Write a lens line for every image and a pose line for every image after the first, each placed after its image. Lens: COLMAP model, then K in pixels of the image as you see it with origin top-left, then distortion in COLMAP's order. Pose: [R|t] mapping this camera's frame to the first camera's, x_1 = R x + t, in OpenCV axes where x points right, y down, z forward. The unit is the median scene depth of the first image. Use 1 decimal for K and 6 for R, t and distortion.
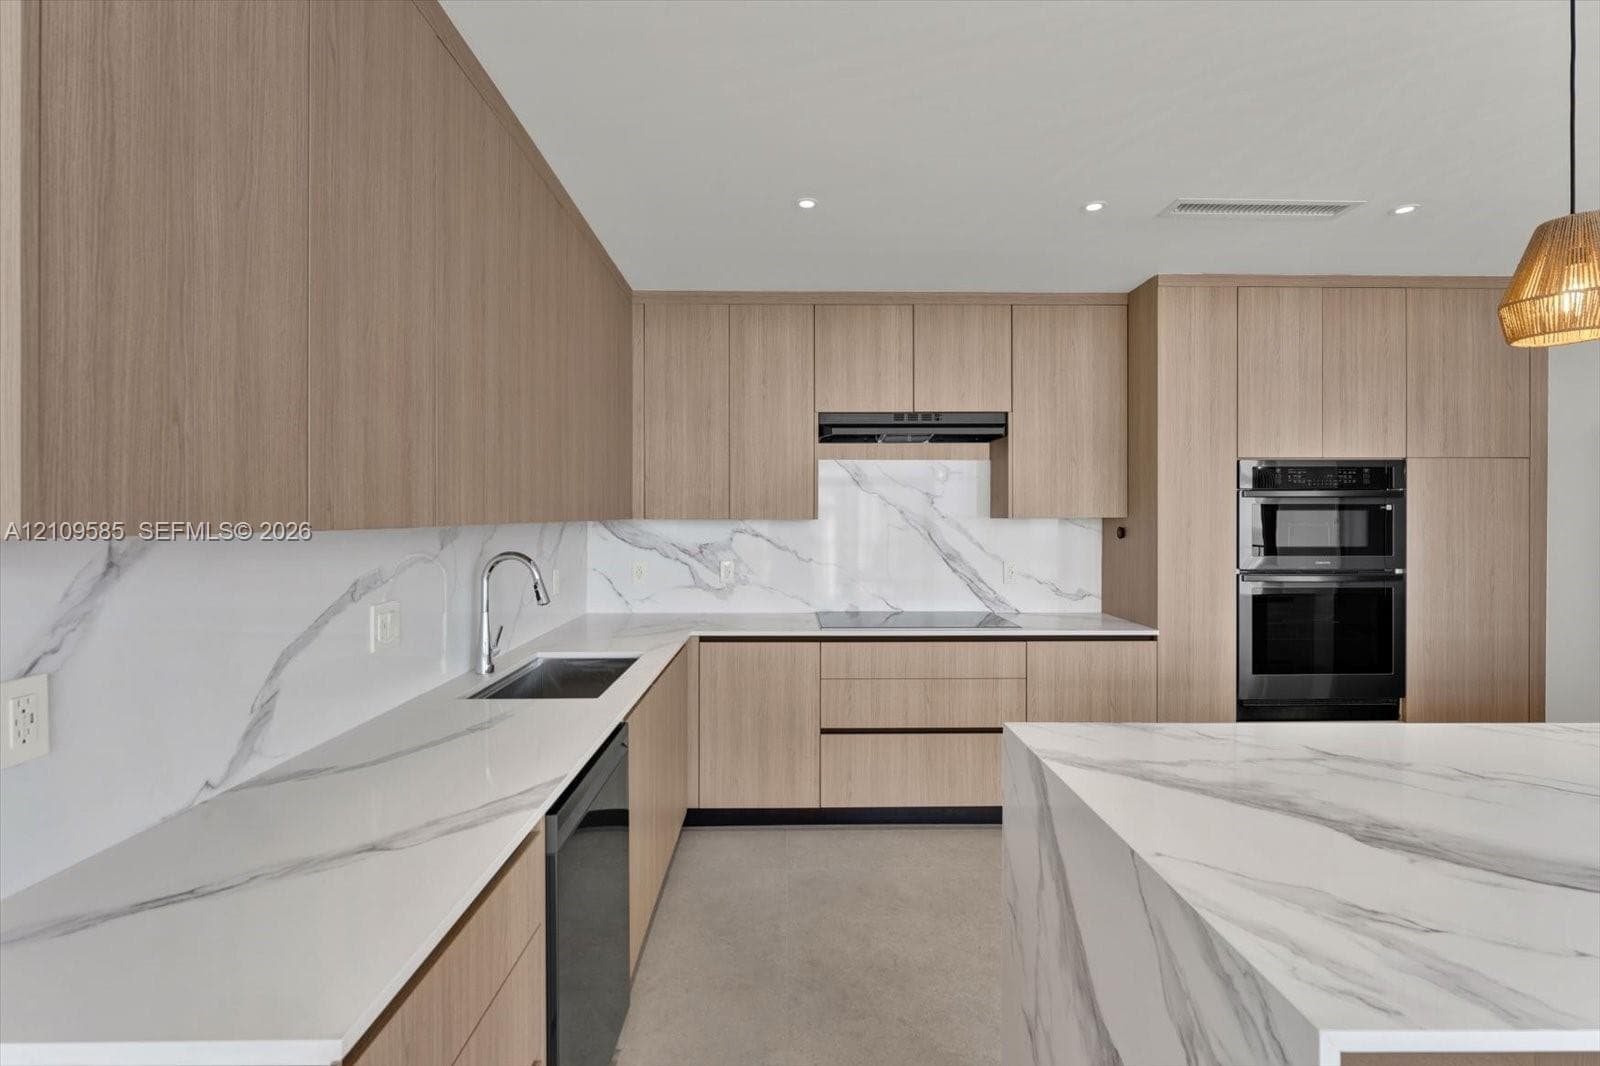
lens RADIAL K [[748.0, 0, 799.5], [0, 748.0, 521.3], [0, 0, 1]] dist [0.007320, -0.000667]
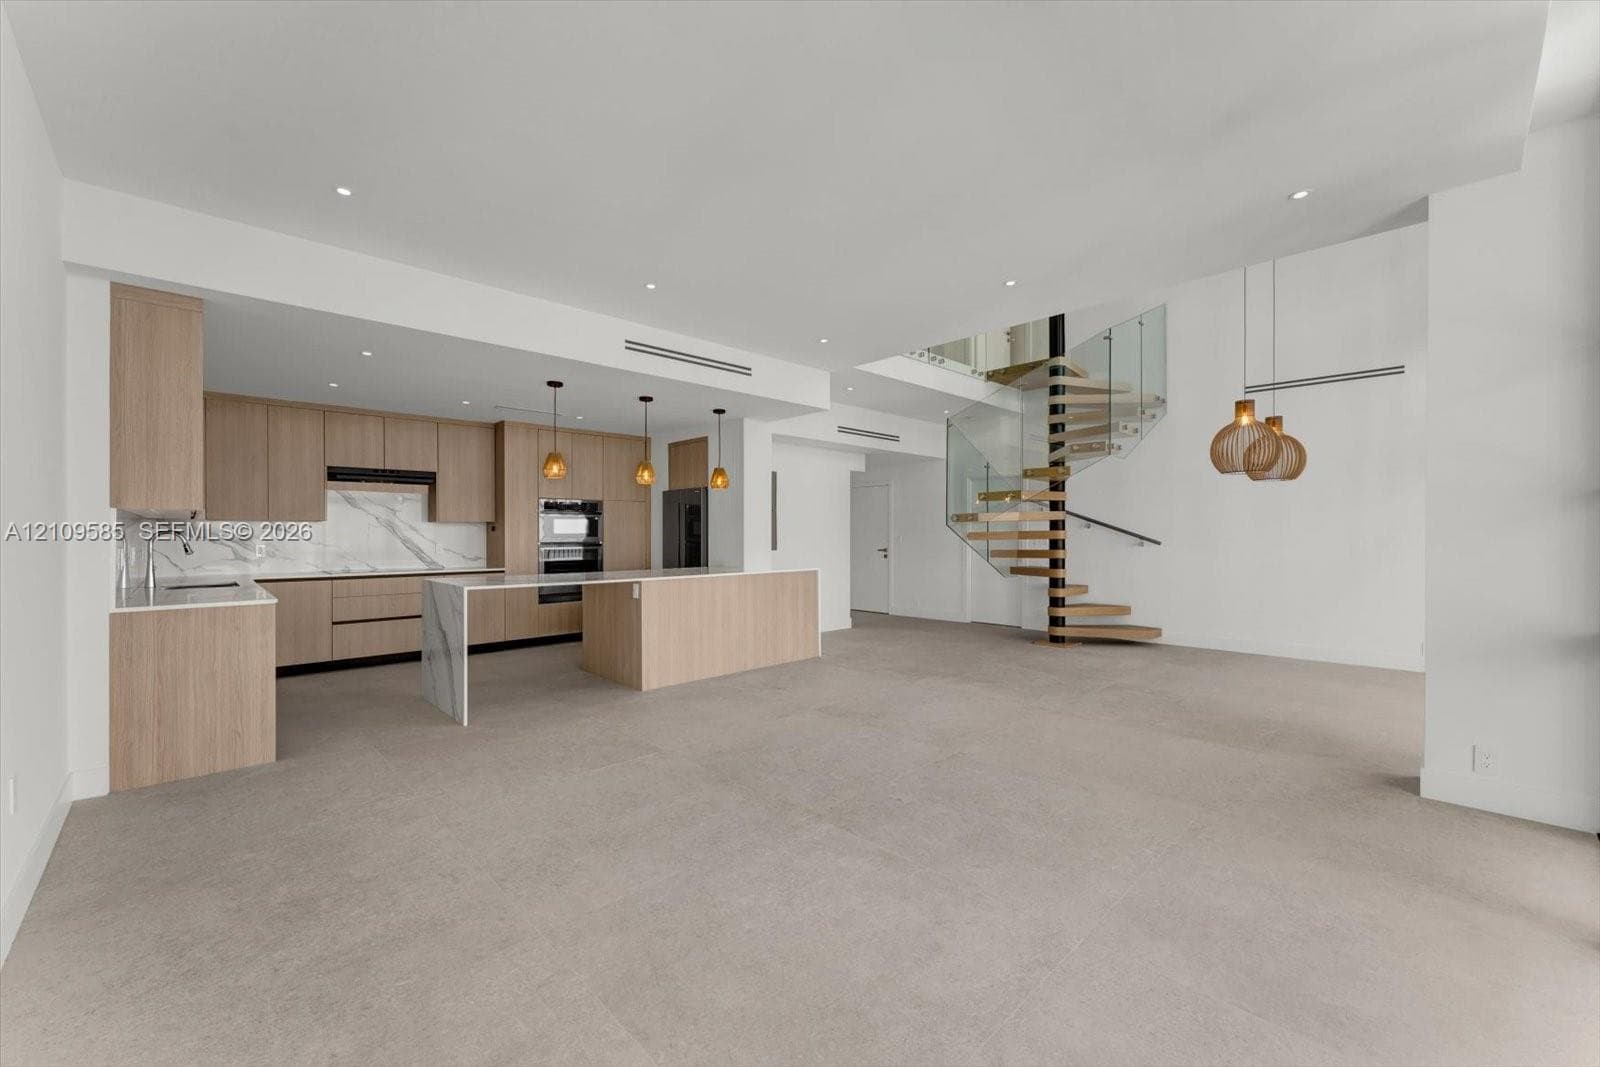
lens RADIAL K [[638.8, 0, 805.7], [0, 638.8, 535.2], [0, 0, 1]] dist [-0.000520, -0.000259]
pose [[0.729707, -0.002667, 0.683755, -0.203695], [0.007592, 0.999962, -0.004203, 0.052272], [-0.683718, 0.008258, 0.729699, -1.077146]]
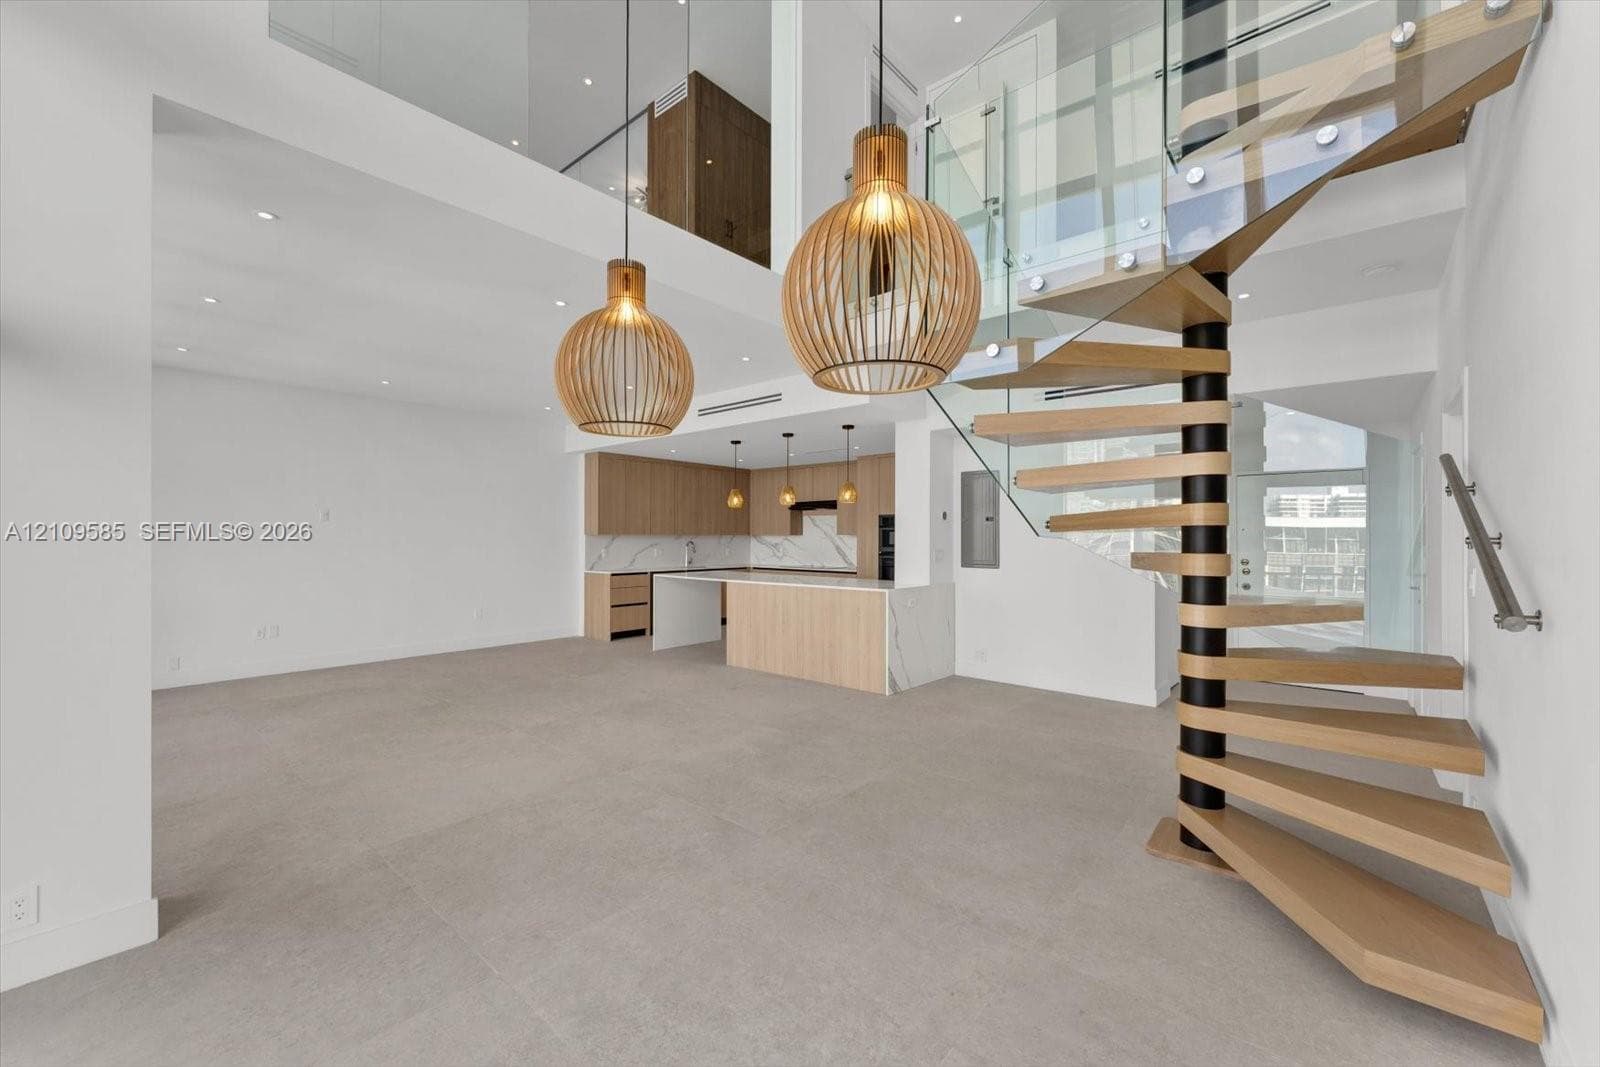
lens RADIAL K [[638.8, 0, 799.2], [0, 638.8, 533.3], [0, 0, 1]] dist [-0.000520, -0.000259]
pose [[0.745753, -0.003770, -0.666211, 1.917391], [-0.005948, 0.999906, -0.012317, 0.023711], [0.666196, 0.013148, 0.745661, -1.062118]]
